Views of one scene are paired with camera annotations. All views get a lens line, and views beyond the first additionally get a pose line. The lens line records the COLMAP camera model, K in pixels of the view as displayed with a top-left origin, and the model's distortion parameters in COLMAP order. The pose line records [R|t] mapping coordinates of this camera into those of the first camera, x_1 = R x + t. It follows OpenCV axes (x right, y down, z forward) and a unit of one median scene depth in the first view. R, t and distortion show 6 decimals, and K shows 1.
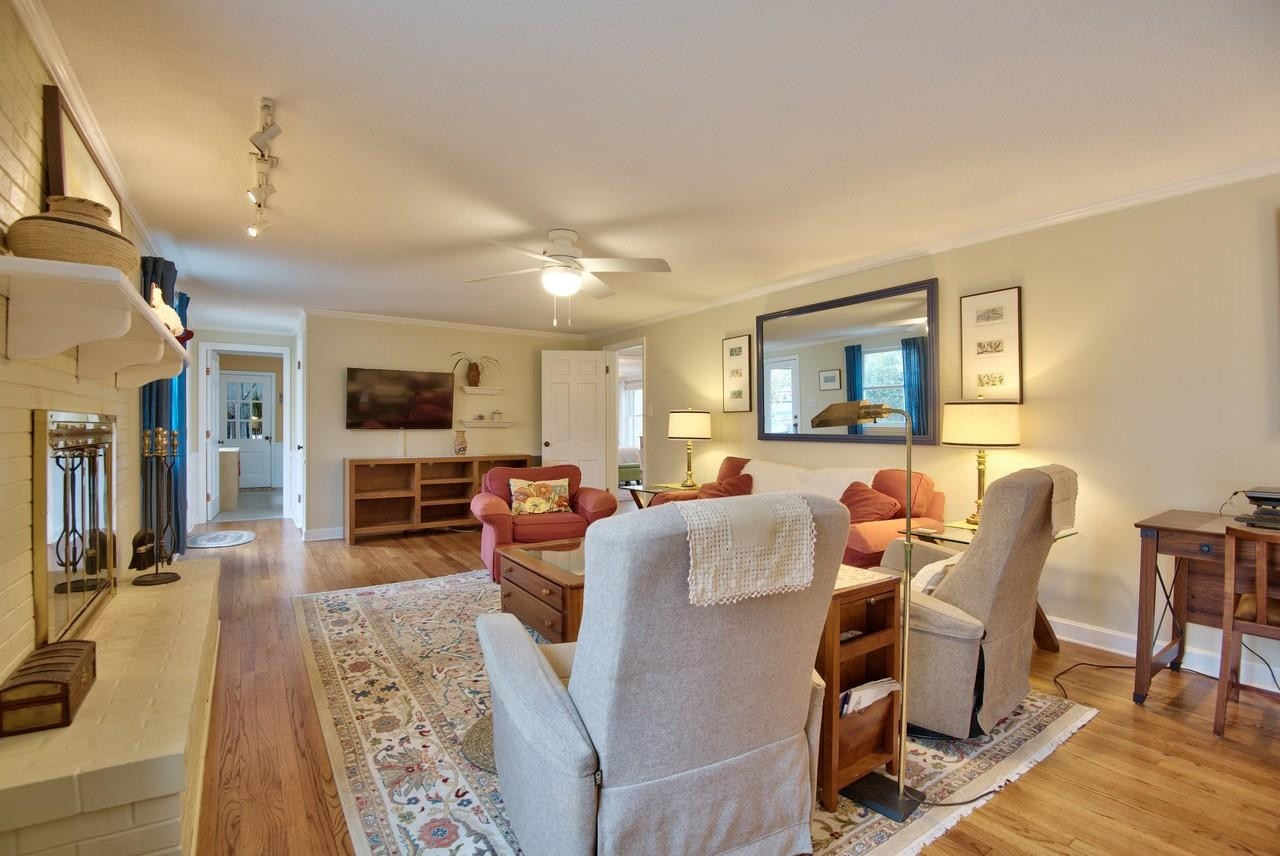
lens RADIAL K [[588.3, 0, 647.6], [0, 588.3, 427.1], [0, 0, 1]] dist [-0.036833, -0.004993]
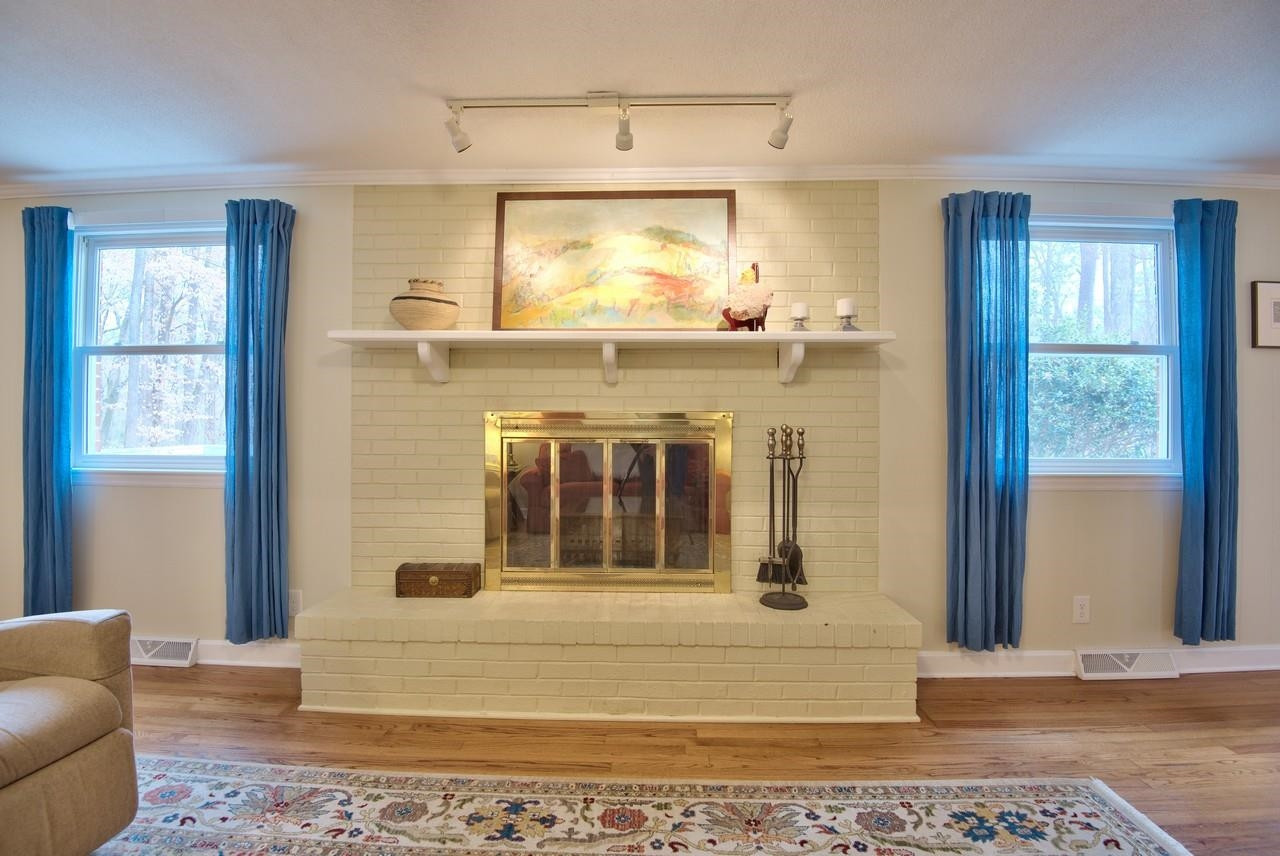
lens RADIAL K [[588.3, 0, 636.6], [0, 588.3, 422.3], [0, 0, 1]] dist [-0.036833, -0.004993]
pose [[-0.589052, -0.004166, -0.808085, -0.012855], [-0.004743, 0.999987, -0.001698, -0.001424], [0.808081, 0.002833, -0.589064, 1.230146]]
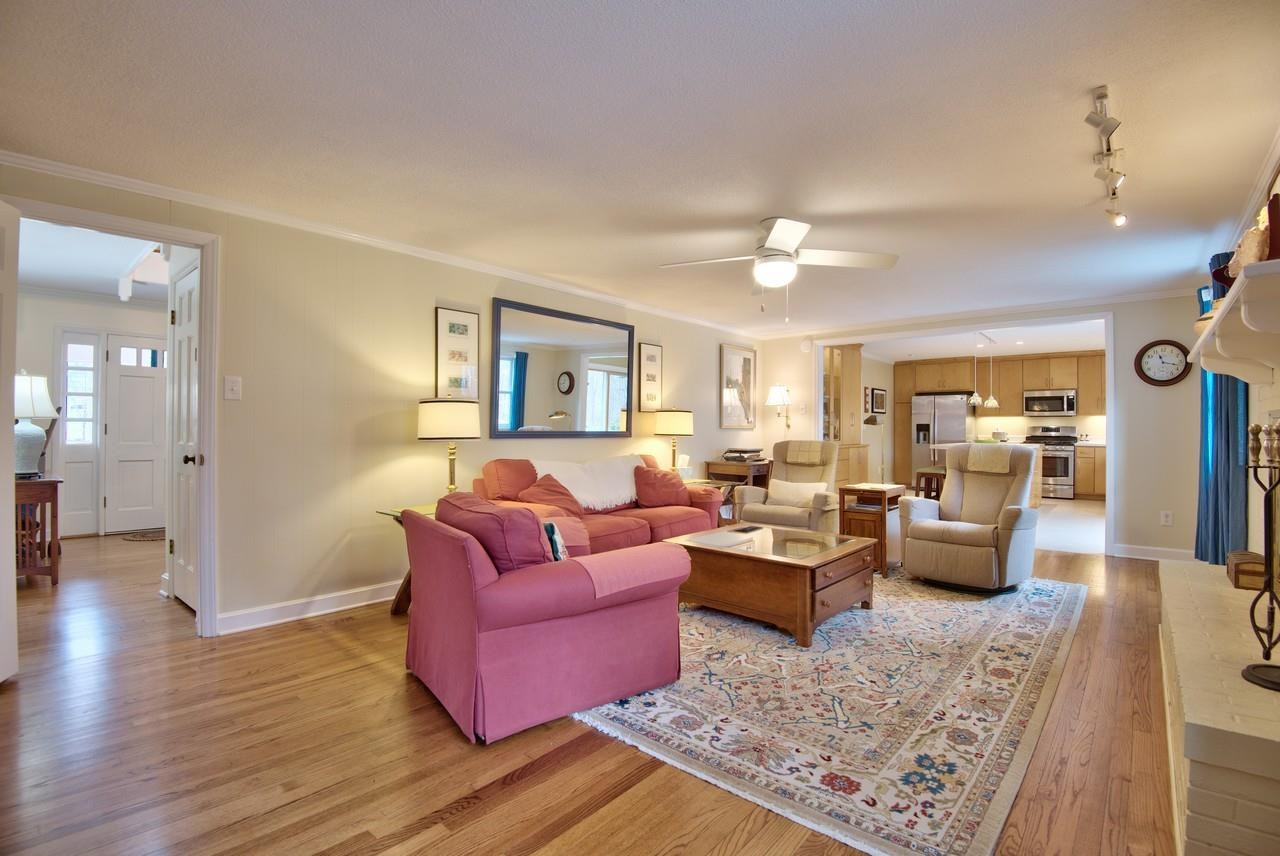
lens RADIAL K [[588.3, 0, 630.0], [0, 588.3, 428.8], [0, 0, 1]] dist [-0.036833, -0.004993]
pose [[-0.239116, 0.002473, 0.970988, -1.144341], [-0.003229, 0.999989, -0.003342, 0.014030], [-0.970986, -0.003935, -0.239106, 1.640174]]
